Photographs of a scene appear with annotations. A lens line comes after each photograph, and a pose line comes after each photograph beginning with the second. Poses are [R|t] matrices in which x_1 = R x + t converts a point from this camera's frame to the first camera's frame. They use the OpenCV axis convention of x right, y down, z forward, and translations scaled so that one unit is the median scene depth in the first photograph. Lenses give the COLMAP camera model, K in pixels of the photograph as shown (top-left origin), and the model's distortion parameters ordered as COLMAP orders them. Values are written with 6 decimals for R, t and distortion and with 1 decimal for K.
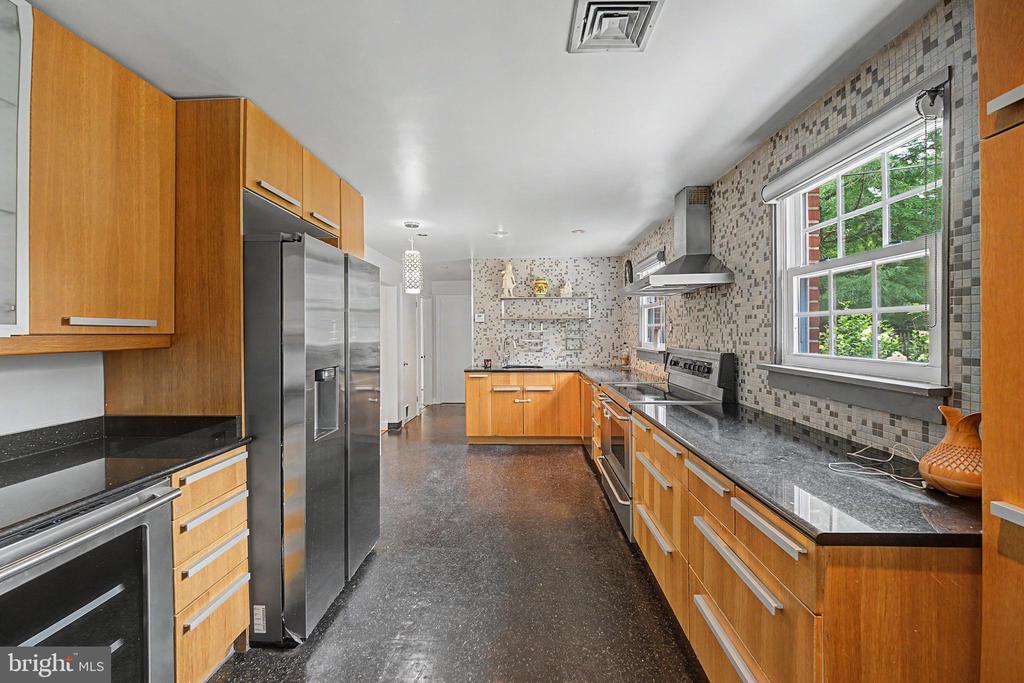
lens RADIAL K [[428.6, 0, 508.1], [0, 428.6, 332.3], [0, 0, 1]] dist [-0.010089, 0.000396]
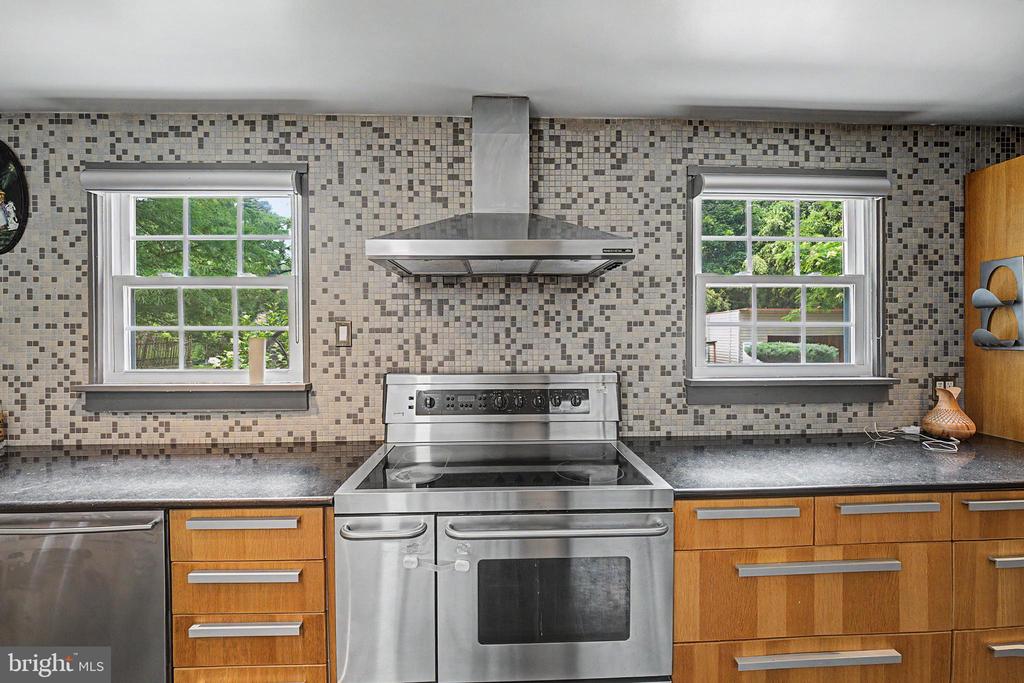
lens RADIAL K [[428.6, 0, 505.0], [0, 428.6, 346.2], [0, 0, 1]] dist [-0.010089, 0.000396]
pose [[-0.090854, -0.003580, 0.995858, -0.272407], [0.006210, 0.999972, 0.004162, 0.001242], [-0.995845, 0.006563, -0.090830, 1.790572]]
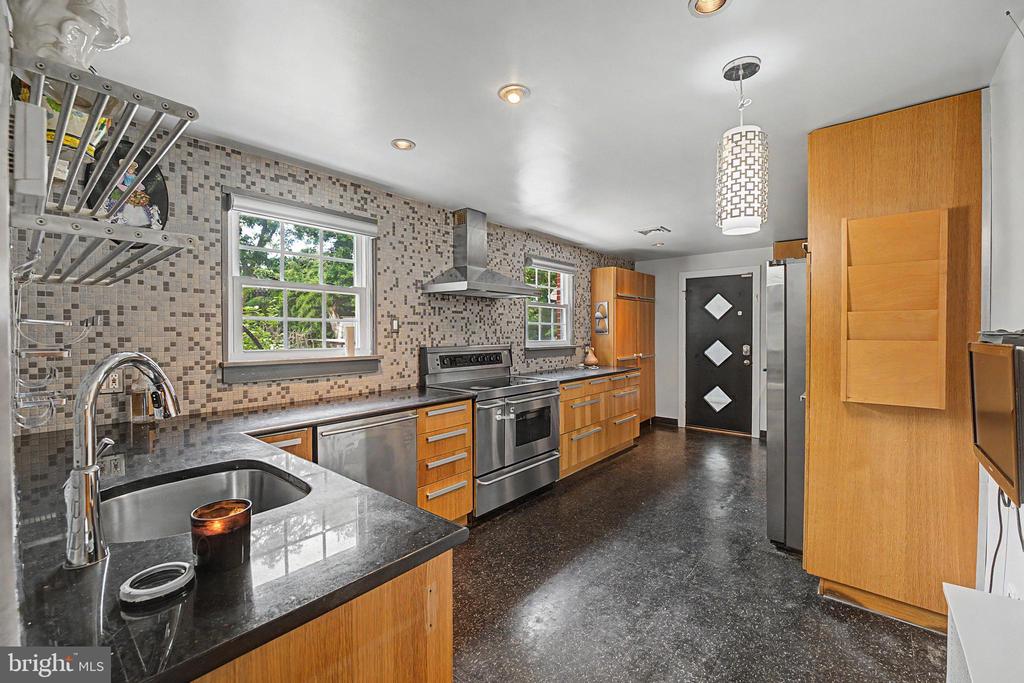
lens RADIAL K [[428.6, 0, 514.2], [0, 428.6, 341.6], [0, 0, 1]] dist [-0.010089, 0.000396]
pose [[-0.801447, -0.000271, 0.598065, -0.639004], [0.011900, 0.999795, 0.016401, 0.018783], [-0.597947, 0.020262, -0.801280, 3.208337]]
